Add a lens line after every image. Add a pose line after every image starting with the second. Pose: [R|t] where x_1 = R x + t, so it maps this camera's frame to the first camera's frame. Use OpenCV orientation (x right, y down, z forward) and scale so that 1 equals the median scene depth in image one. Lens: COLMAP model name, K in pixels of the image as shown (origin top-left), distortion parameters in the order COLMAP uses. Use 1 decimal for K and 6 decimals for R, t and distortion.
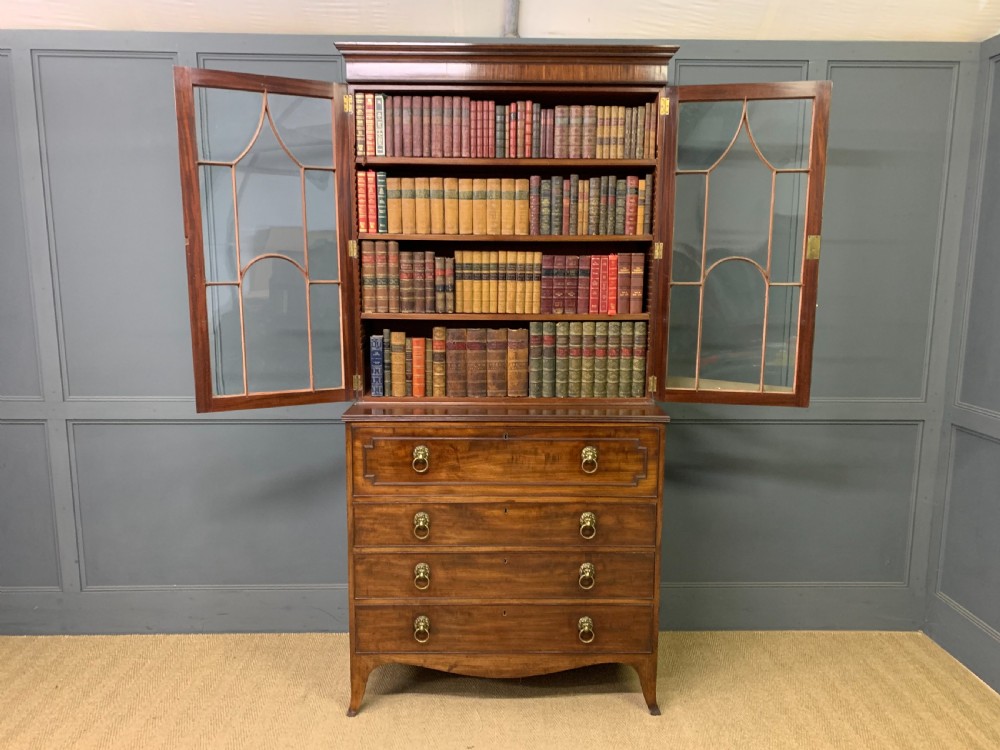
lens RADIAL K [[768.7, 0, 504.5], [0, 768.7, 373.2], [0, 0, 1]] dist [0.045165, -0.041494]
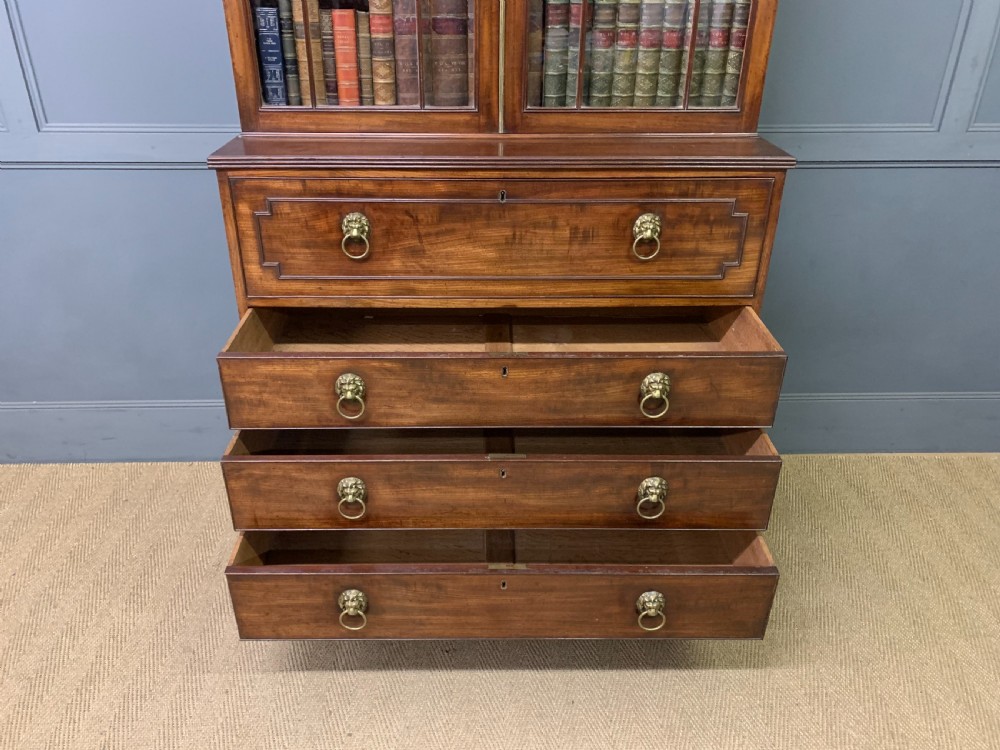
lens RADIAL K [[768.7, 0, 491.6], [0, 768.7, 372.9], [0, 0, 1]] dist [0.045165, -0.041494]
pose [[0.999985, -0.002881, 0.004726, -0.009377], [0.001184, 0.945413, 0.325873, 0.019351], [-0.005407, -0.325862, 0.945402, 0.402487]]
